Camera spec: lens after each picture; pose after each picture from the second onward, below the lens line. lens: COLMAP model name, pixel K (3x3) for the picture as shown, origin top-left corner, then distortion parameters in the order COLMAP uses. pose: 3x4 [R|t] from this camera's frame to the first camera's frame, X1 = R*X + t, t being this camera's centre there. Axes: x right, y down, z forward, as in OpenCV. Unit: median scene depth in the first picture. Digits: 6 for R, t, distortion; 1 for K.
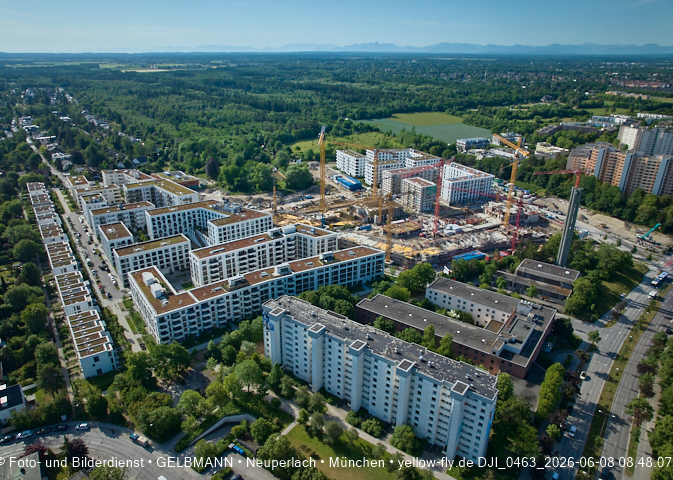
lens RADIAL K [[460.8, 0, 328.4], [0, 460.8, 246.0], [0, 0, 1]] dist [-0.046723, 0.029957]
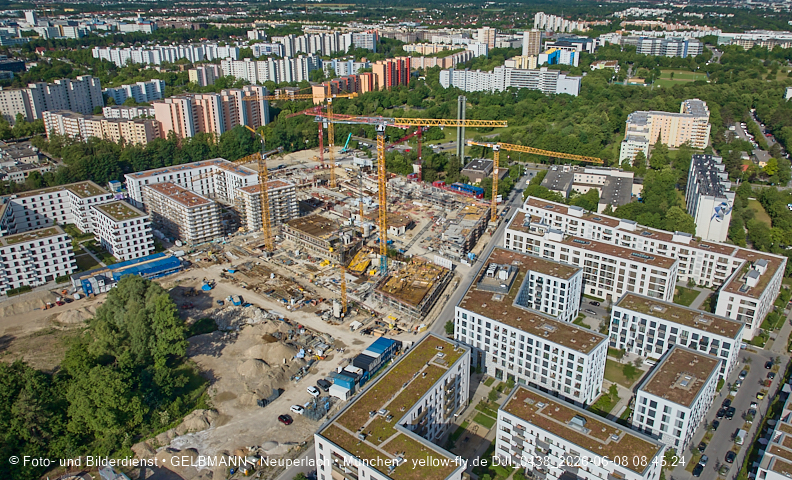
lens RADIAL K [[631.2, 0, 413.9], [0, 631.2, 260.0], [0, 0, 1]] dist [-0.029235, -0.004281]
pose [[-0.287503, -0.385714, 0.876680, -0.689182], [0.370121, 0.799476, 0.473126, -0.402962], [-0.883376, 0.460503, -0.087091, 0.950176]]
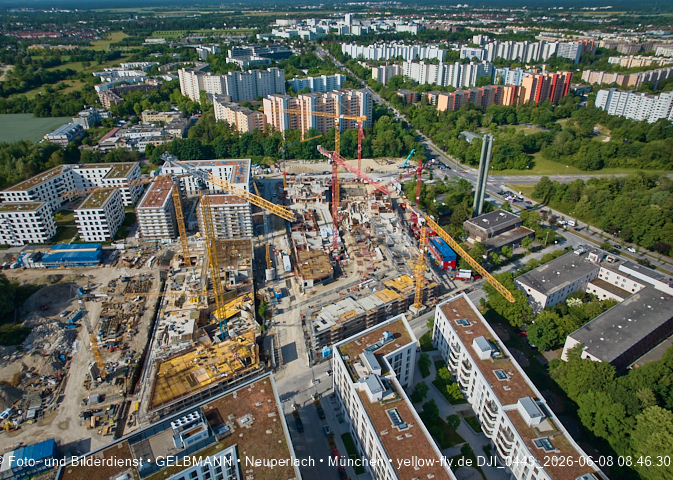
lens RADIAL K [[460.8, 0, 326.1], [0, 460.8, 247.8], [0, 0, 1]] dist [-0.046723, 0.029957]
pose [[0.346729, -0.456820, 0.819203, -0.339172], [0.375944, 0.867845, 0.324825, -0.243427], [-0.859328, 0.195348, 0.472646, 0.573044]]
